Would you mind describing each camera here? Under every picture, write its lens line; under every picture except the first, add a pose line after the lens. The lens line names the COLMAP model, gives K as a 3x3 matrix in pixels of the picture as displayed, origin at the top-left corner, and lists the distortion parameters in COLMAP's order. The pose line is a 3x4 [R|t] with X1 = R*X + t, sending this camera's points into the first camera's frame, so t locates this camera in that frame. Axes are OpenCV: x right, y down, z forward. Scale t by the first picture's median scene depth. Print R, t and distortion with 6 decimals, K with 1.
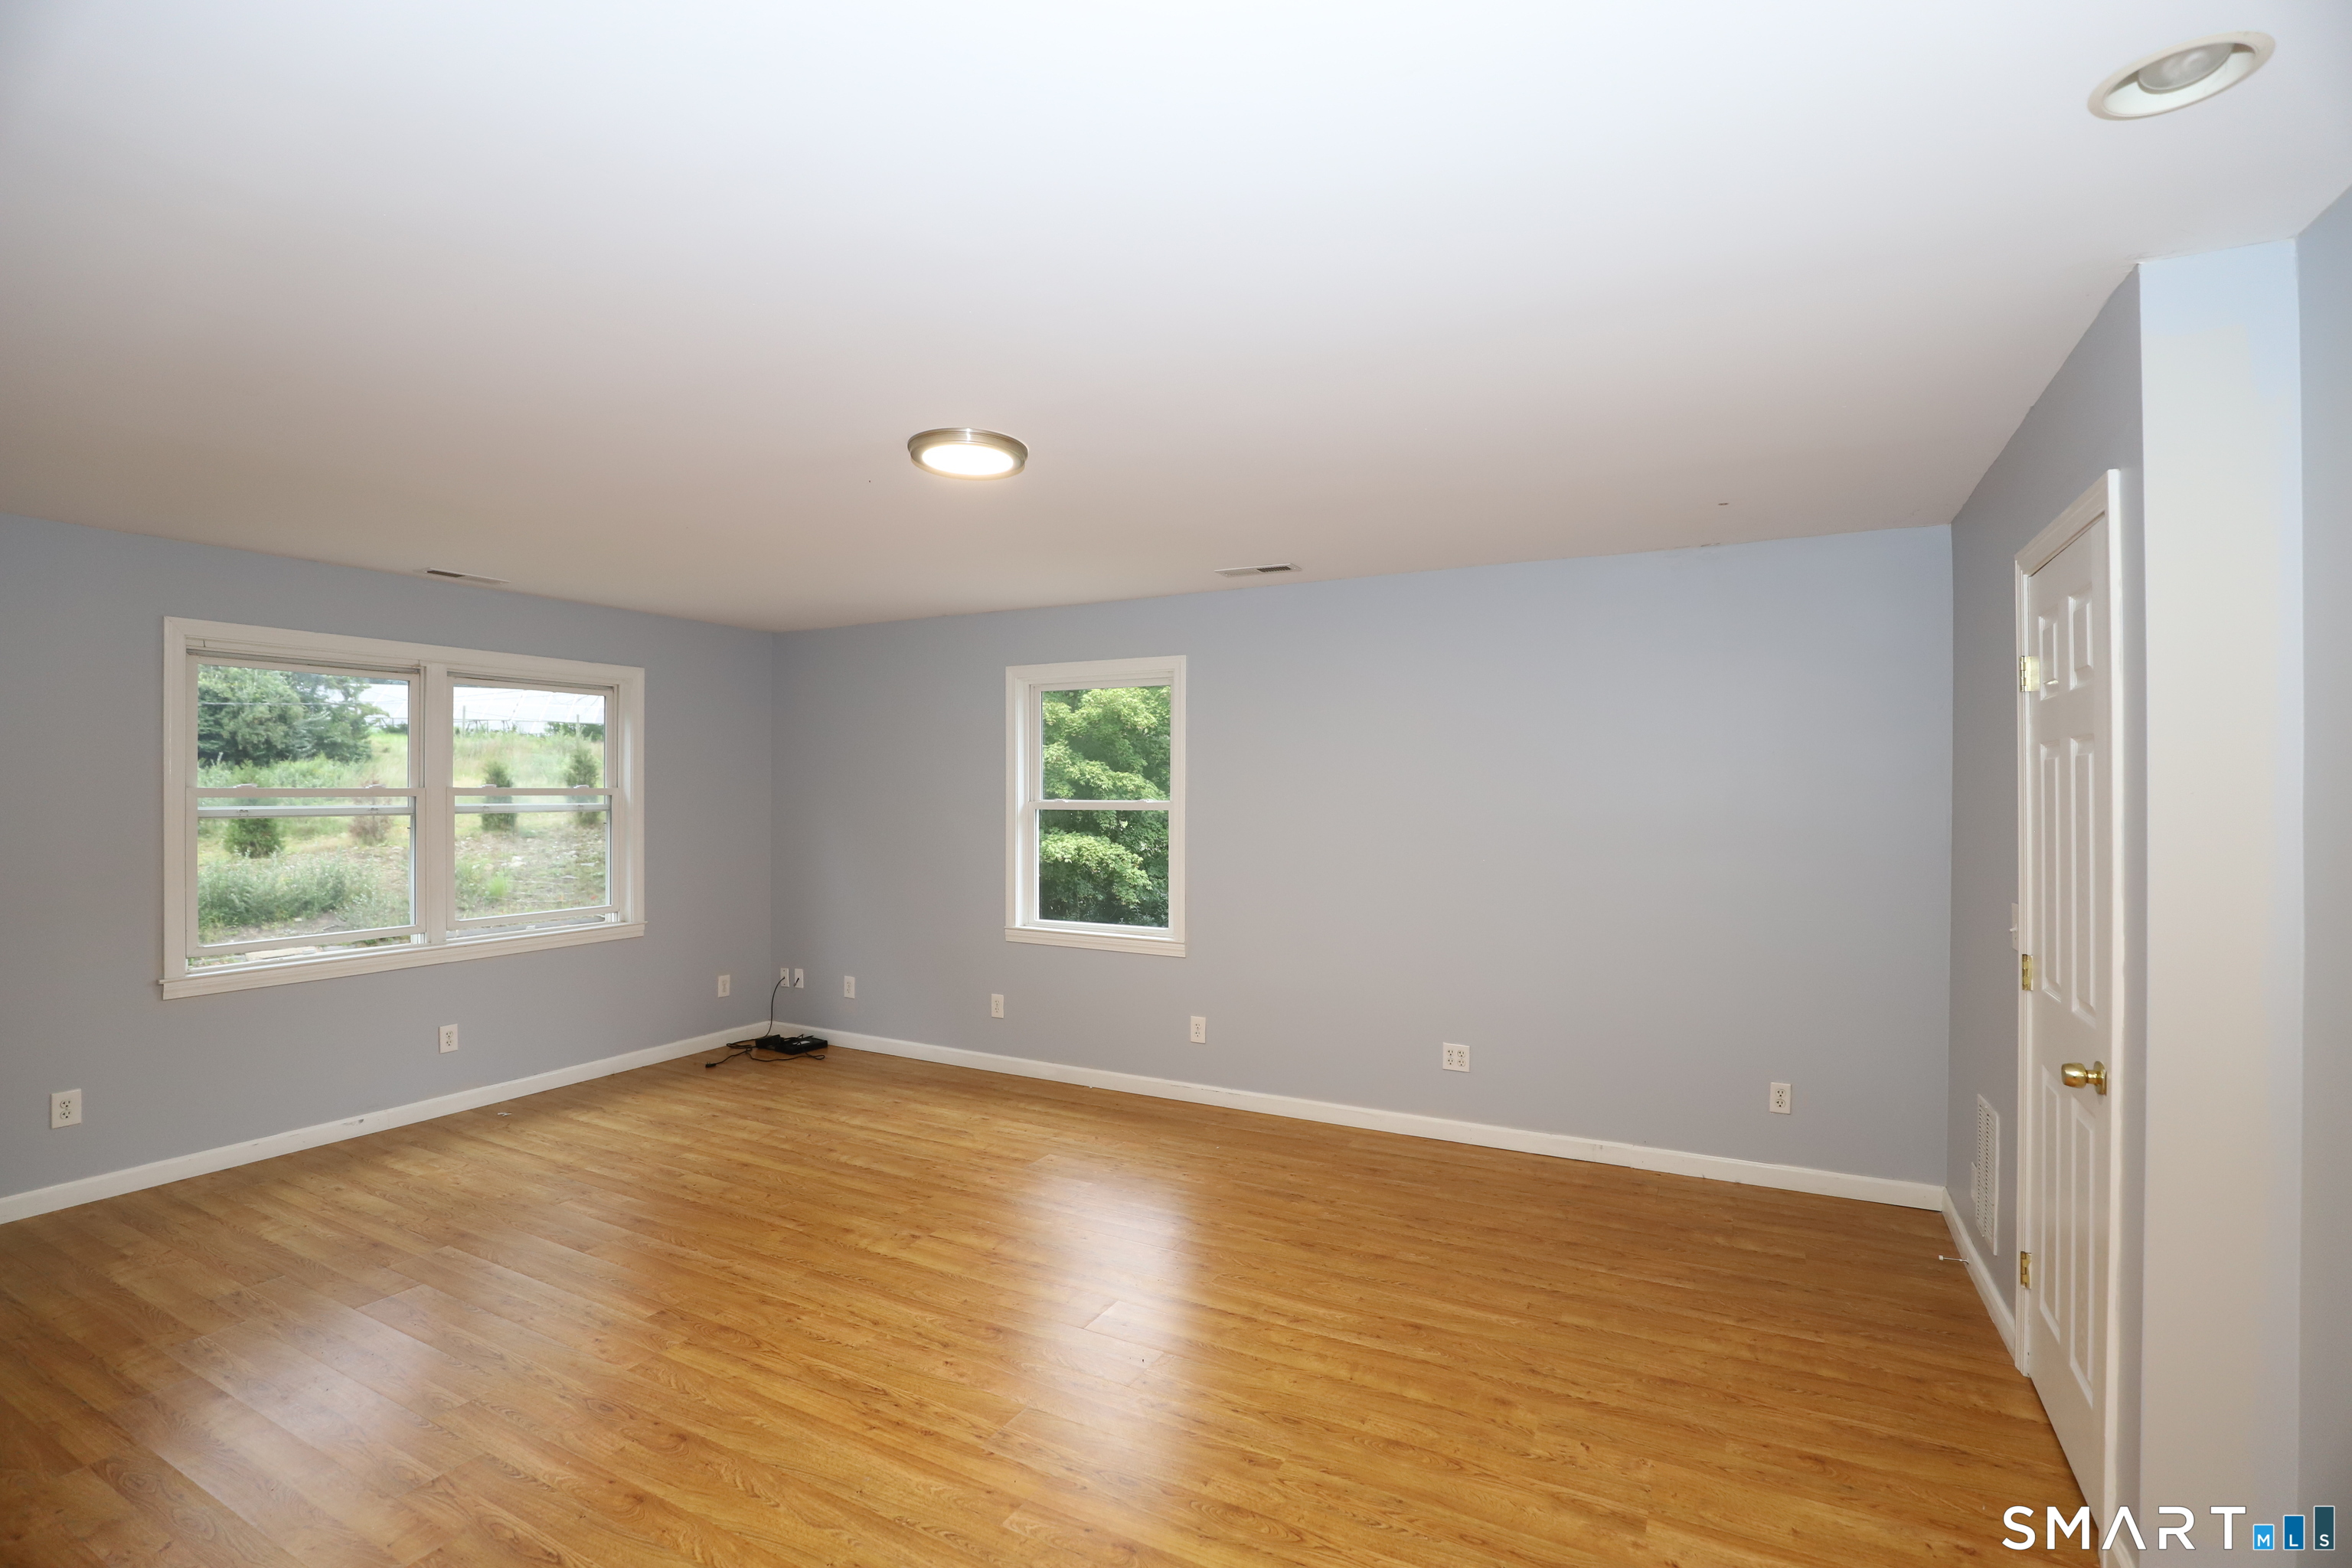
lens RADIAL K [[1081.2, 0, 1167.2], [0, 1081.2, 787.6], [0, 0, 1]] dist [0.002510, -0.001703]
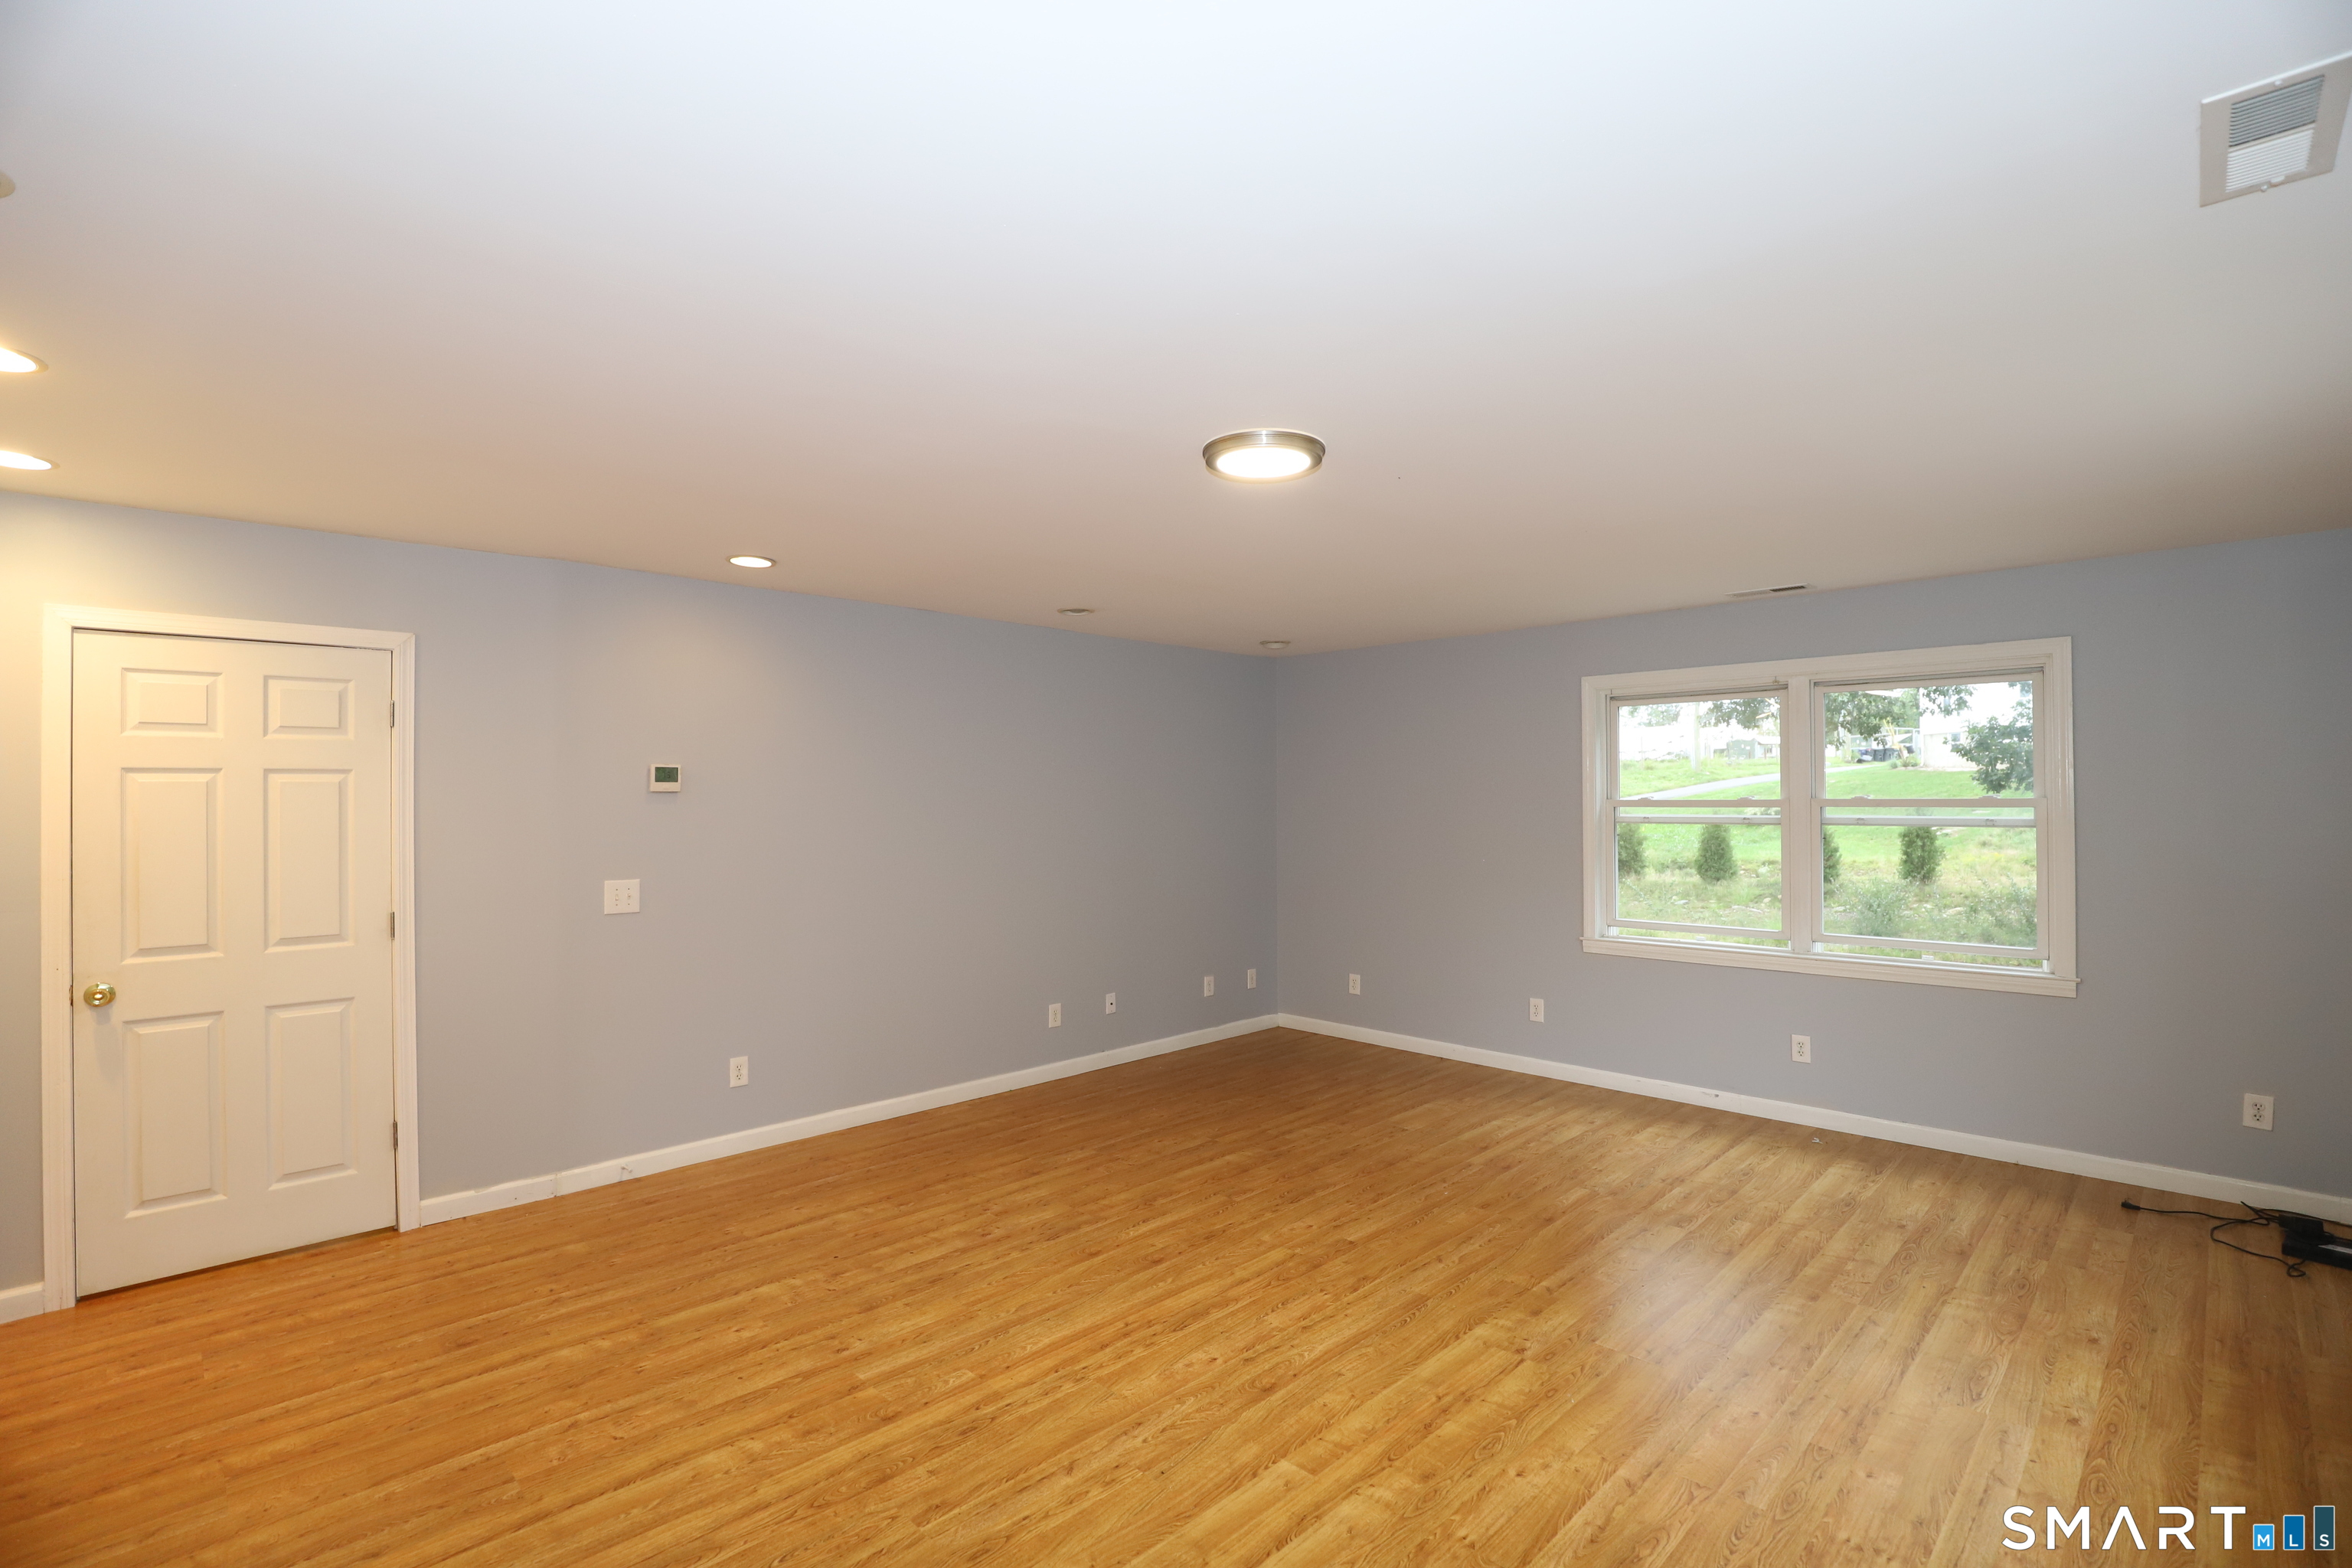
lens RADIAL K [[1081.2, 0, 1176.7], [0, 1081.2, 784.5], [0, 0, 1]] dist [0.002510, -0.001703]
pose [[-0.285981, -0.015832, -0.958105, 0.546941], [0.010918, 0.999745, -0.019779, -0.000129], [0.958173, -0.016117, -0.285735, 0.856447]]
